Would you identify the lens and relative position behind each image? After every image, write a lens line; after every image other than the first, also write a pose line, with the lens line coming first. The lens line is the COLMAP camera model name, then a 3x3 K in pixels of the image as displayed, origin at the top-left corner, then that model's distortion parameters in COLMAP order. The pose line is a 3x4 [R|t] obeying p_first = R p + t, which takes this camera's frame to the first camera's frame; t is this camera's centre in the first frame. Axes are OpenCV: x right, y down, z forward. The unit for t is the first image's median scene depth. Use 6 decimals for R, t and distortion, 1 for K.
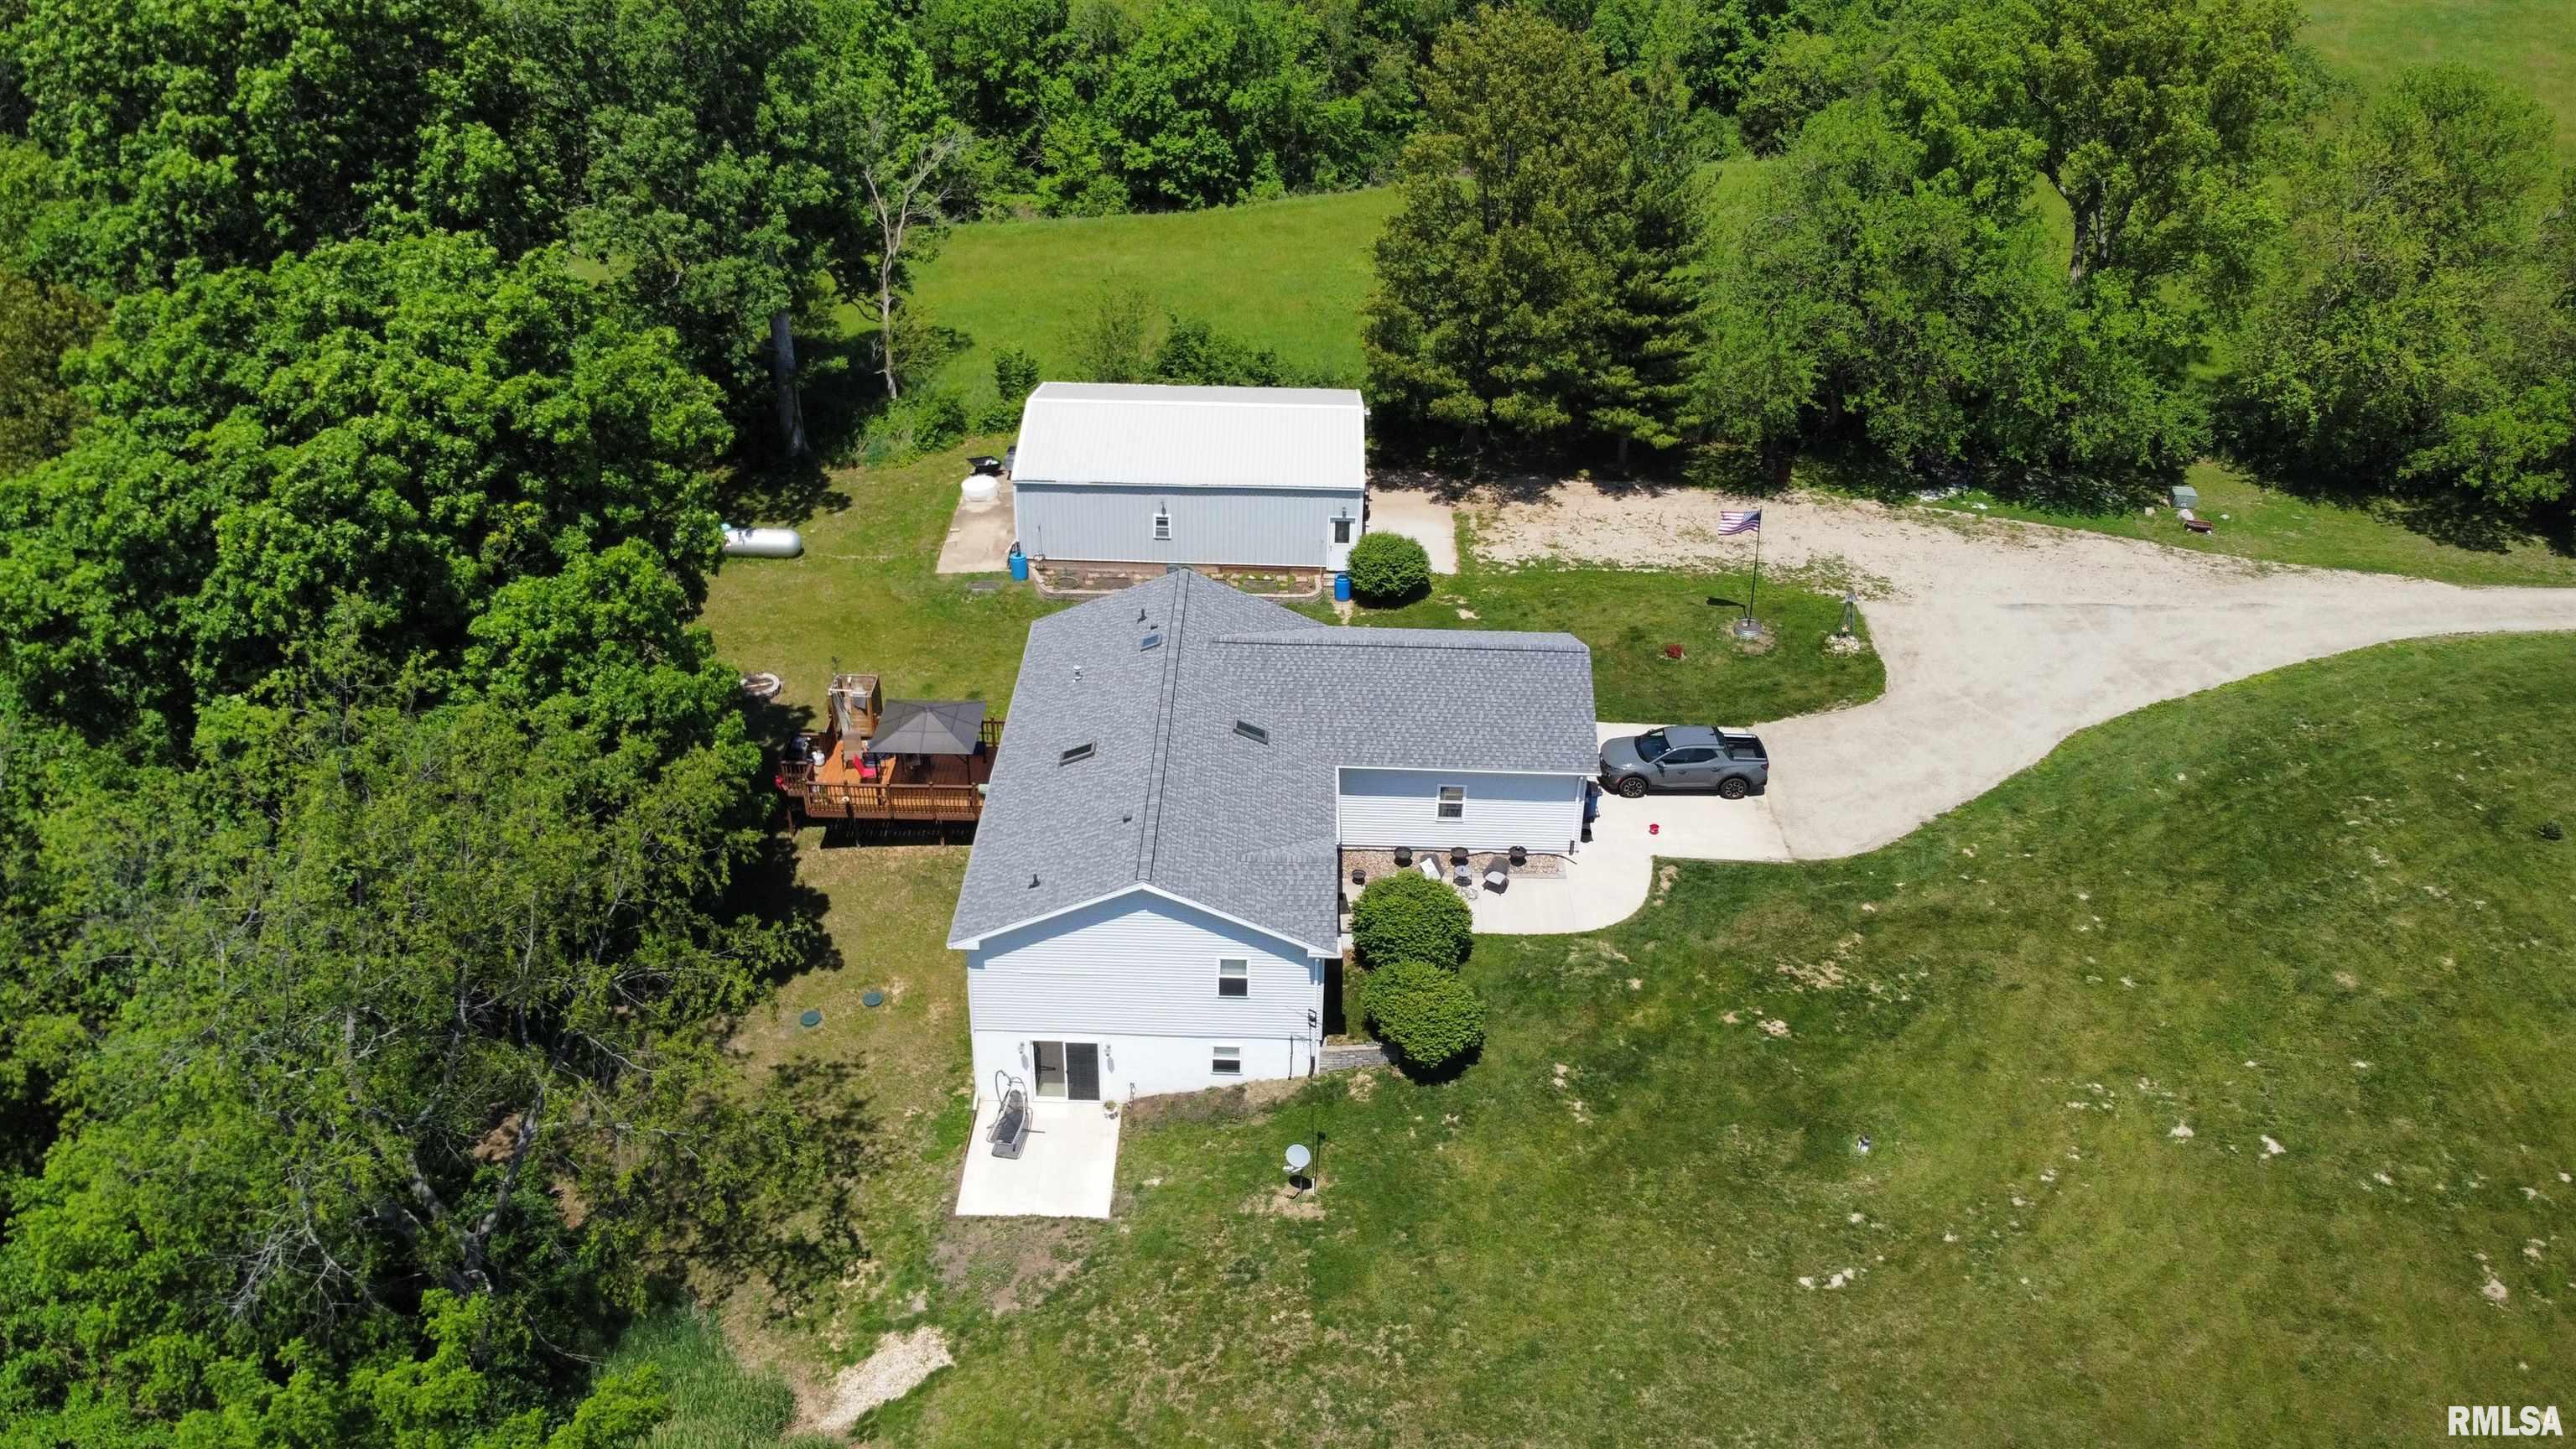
lens RADIAL K [[1971.3, 0, 1269.7], [0, 1971.3, 719.3], [0, 0, 1]] dist [-0.002407, -0.004245]
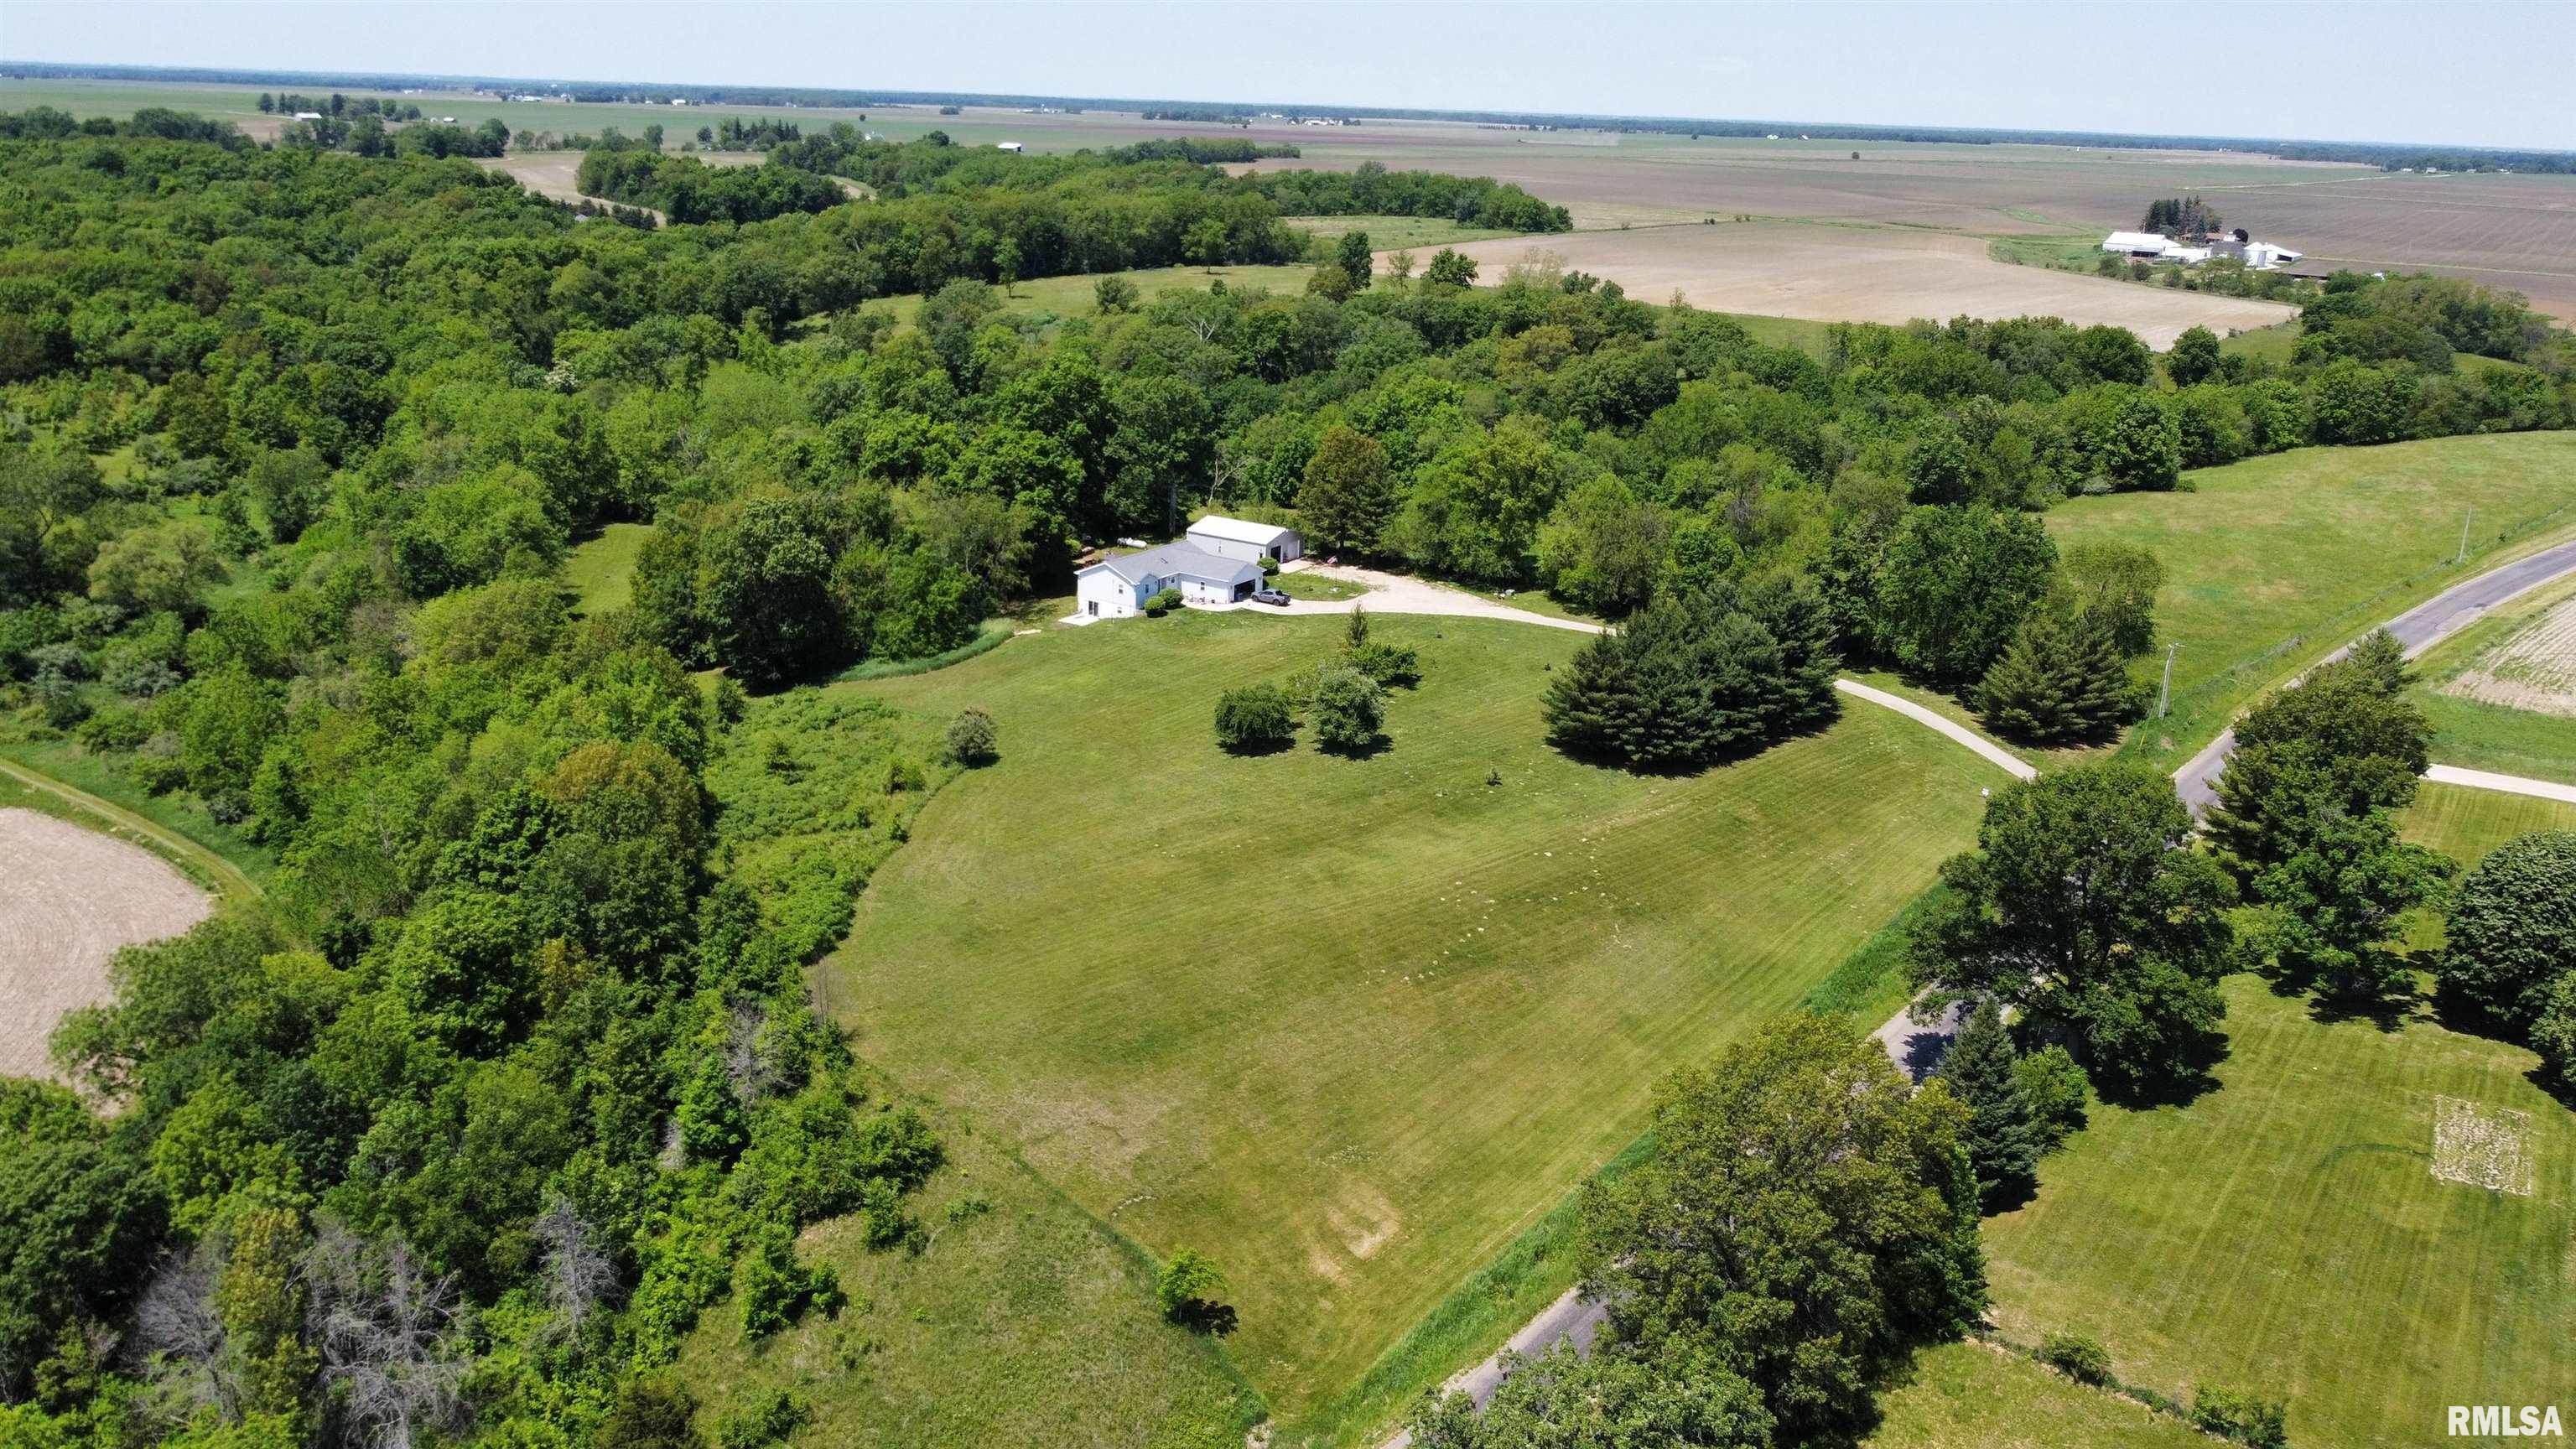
lens RADIAL K [[1971.3, 0, 1278.4], [0, 1971.3, 712.8], [0, 0, 1]] dist [-0.002407, -0.004245]
pose [[0.844151, 0.169633, -0.508560, 2.130281], [-0.288343, 0.943388, -0.163944, 0.829442], [0.451959, 0.285033, 0.845274, -2.142948]]
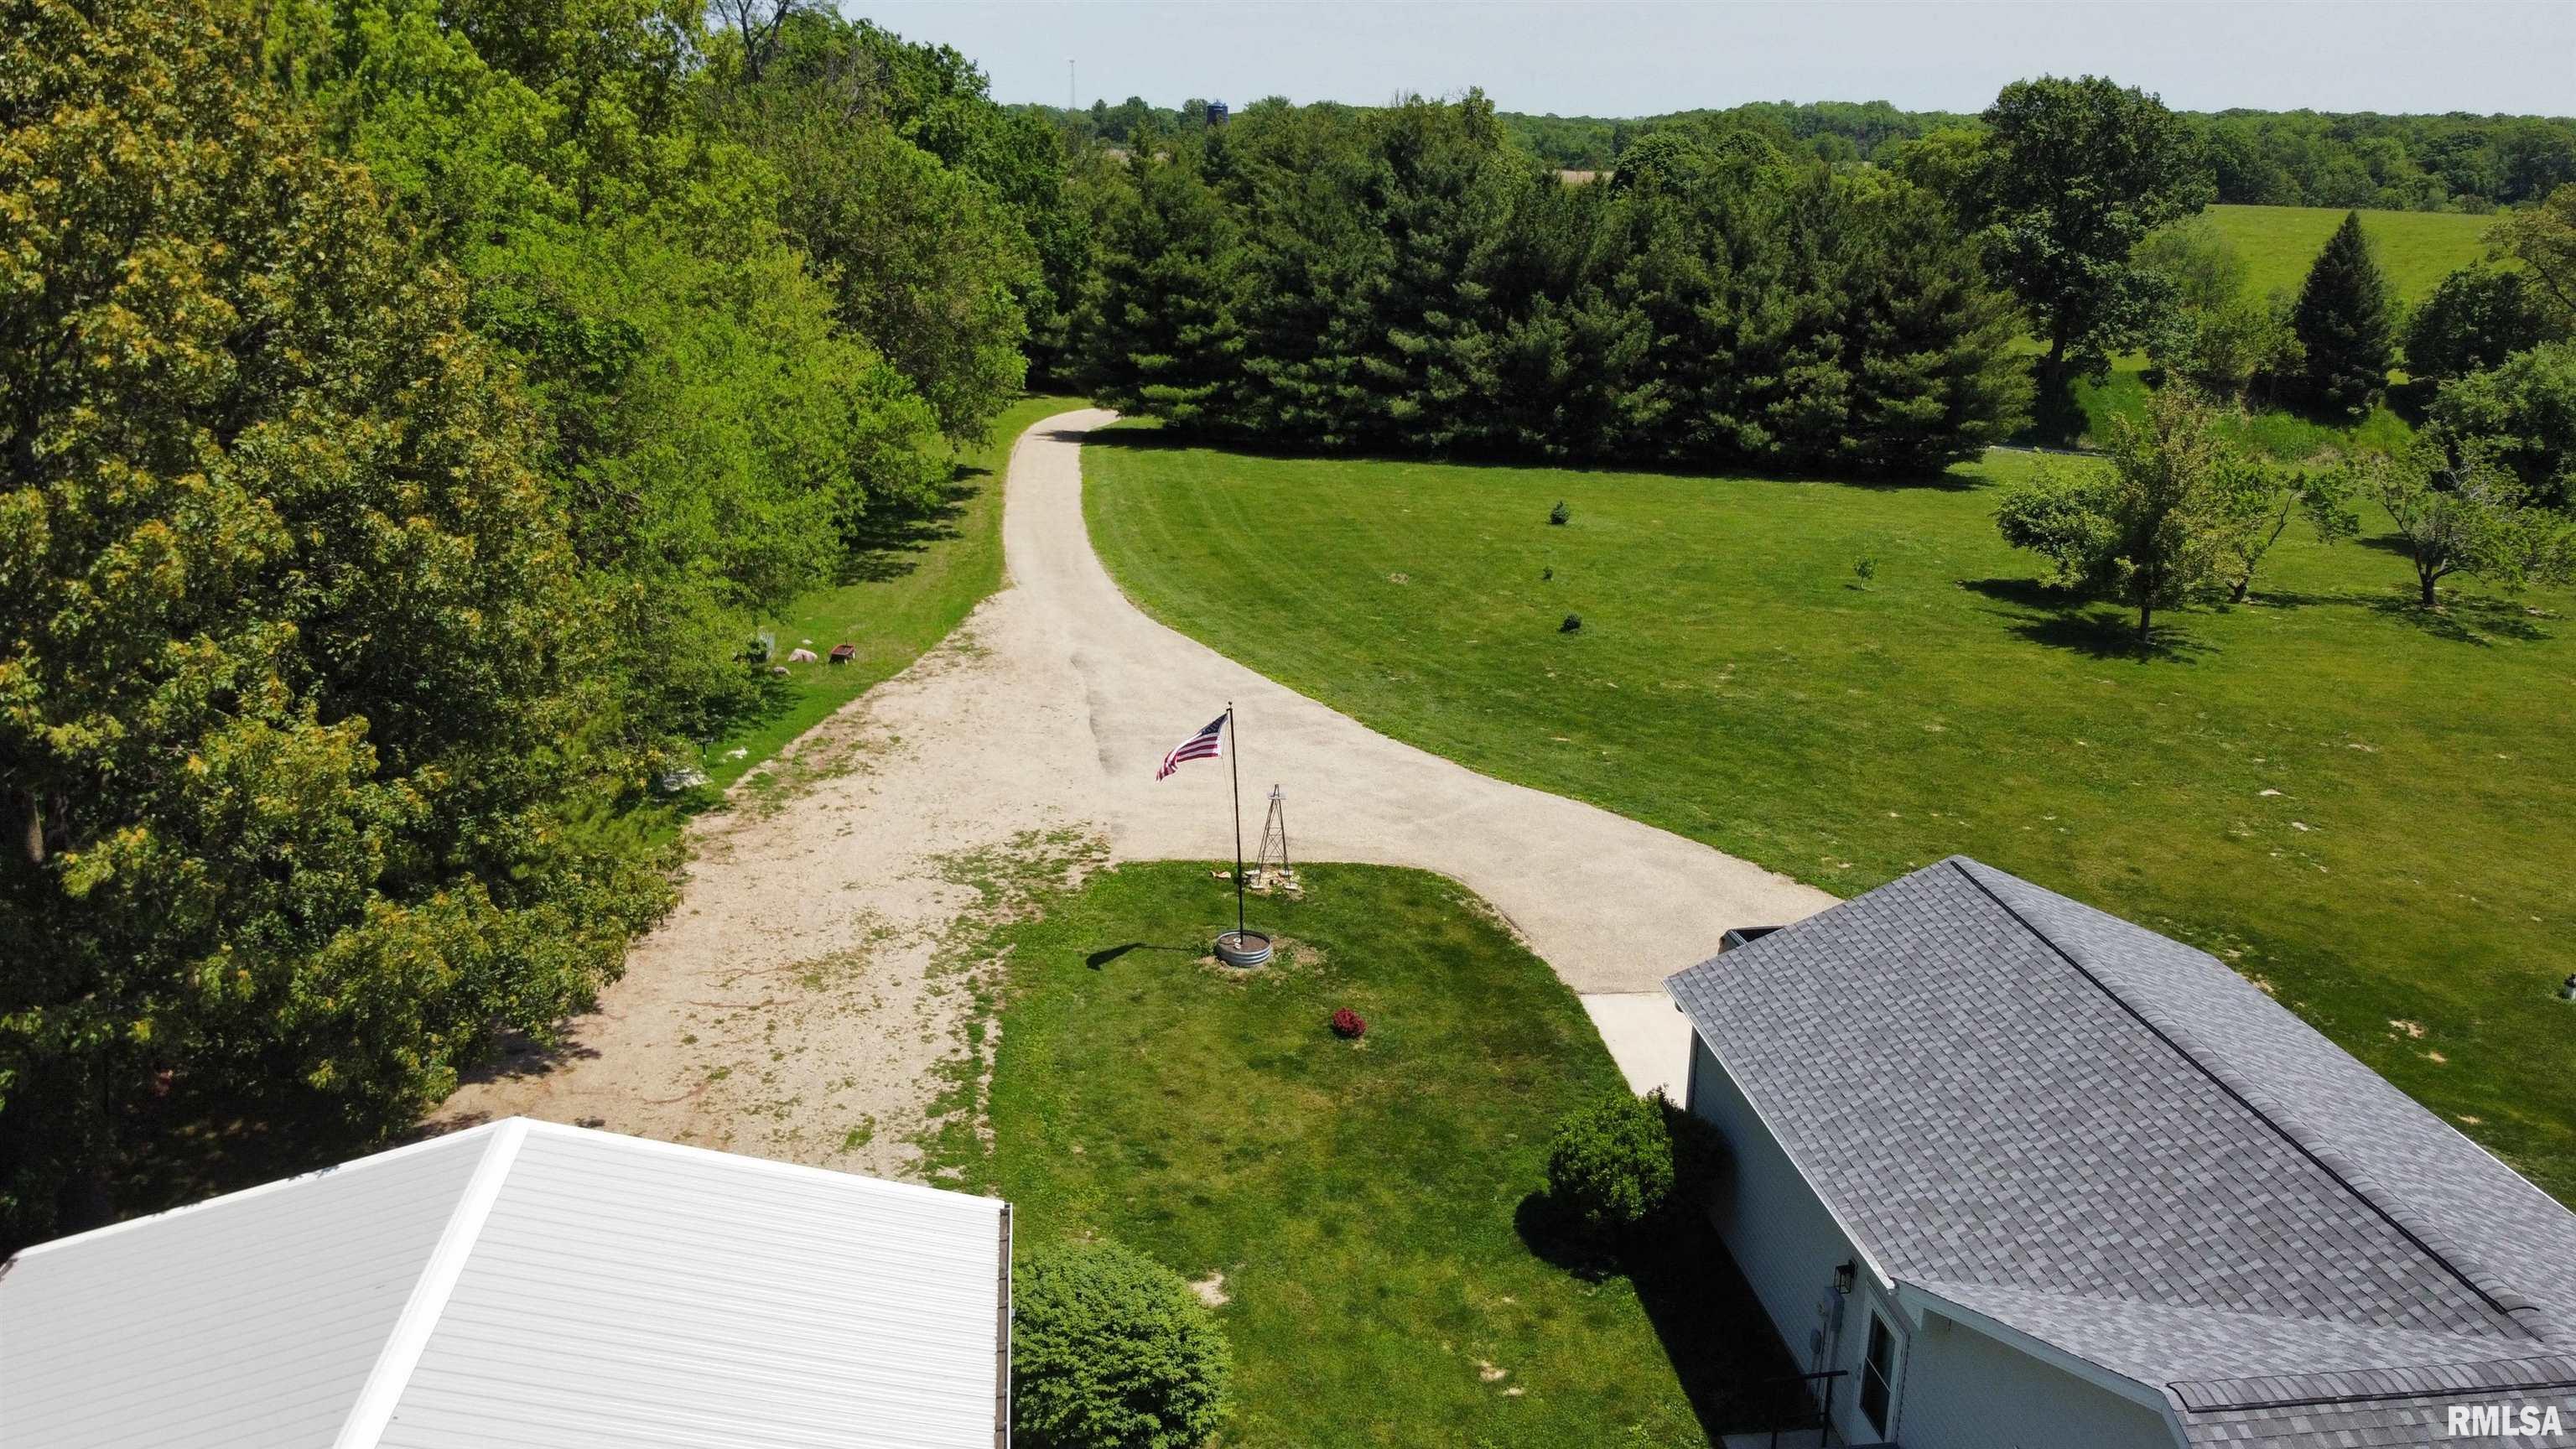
lens RADIAL K [[1971.3, 0, 1264.8], [0, 1971.3, 694.2], [0, 0, 1]] dist [-0.002407, -0.004245]
pose [[-0.138848, -0.298610, 0.944221, -0.228984], [0.492572, 0.806325, 0.327433, -0.274151], [-0.859124, 0.510560, 0.035130, 0.985187]]
